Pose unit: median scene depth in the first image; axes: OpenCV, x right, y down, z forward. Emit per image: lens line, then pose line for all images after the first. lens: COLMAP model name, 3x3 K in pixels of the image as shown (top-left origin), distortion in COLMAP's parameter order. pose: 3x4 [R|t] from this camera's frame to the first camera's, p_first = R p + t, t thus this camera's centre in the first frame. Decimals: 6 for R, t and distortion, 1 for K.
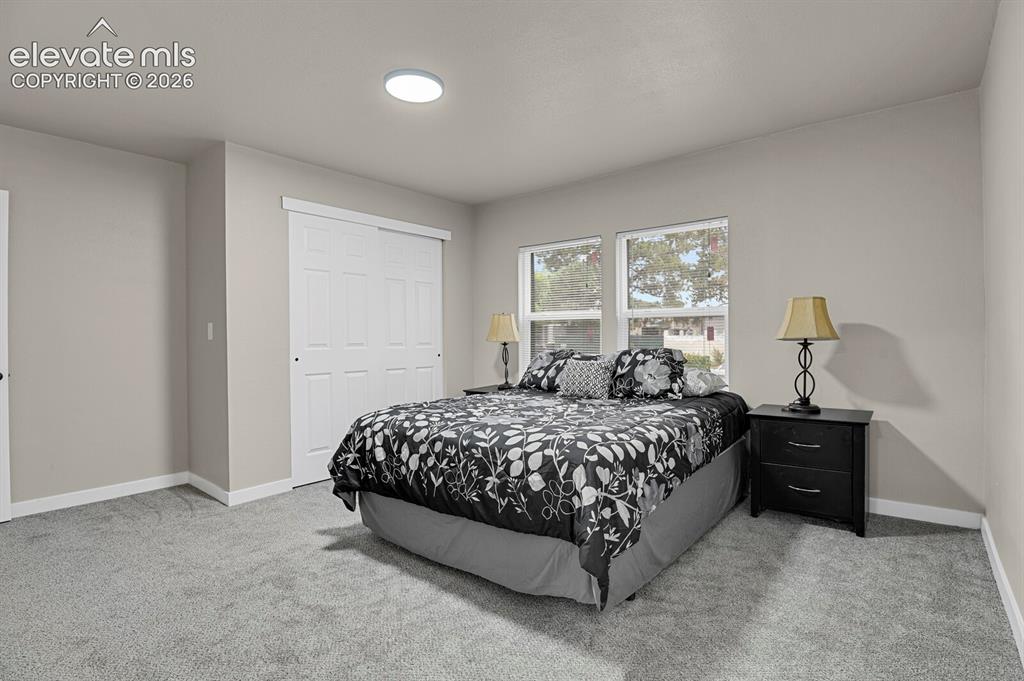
lens RADIAL K [[498.4, 0, 518.2], [0, 498.4, 340.7], [0, 0, 1]] dist [-0.020772, -0.007590]
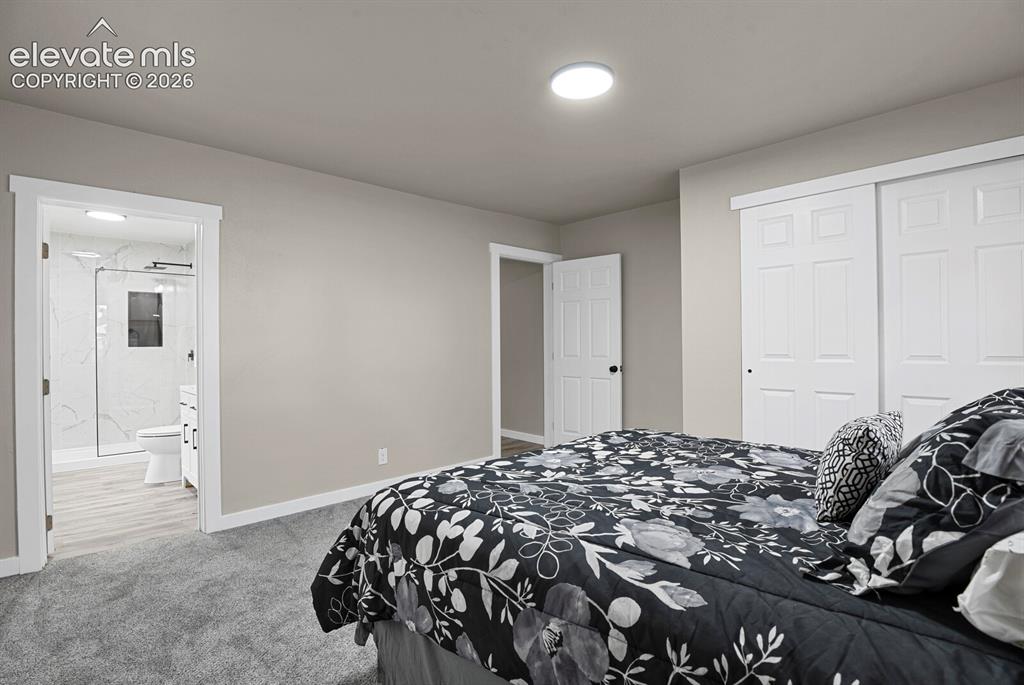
lens RADIAL K [[498.4, 0, 518.2], [0, 498.4, 342.7], [0, 0, 1]] dist [-0.020772, -0.007590]
pose [[-0.131747, -0.004461, -0.991273, 0.505158], [0.000240, 0.999990, -0.004533, -0.009676], [0.991283, -0.000835, -0.131745, 0.715973]]
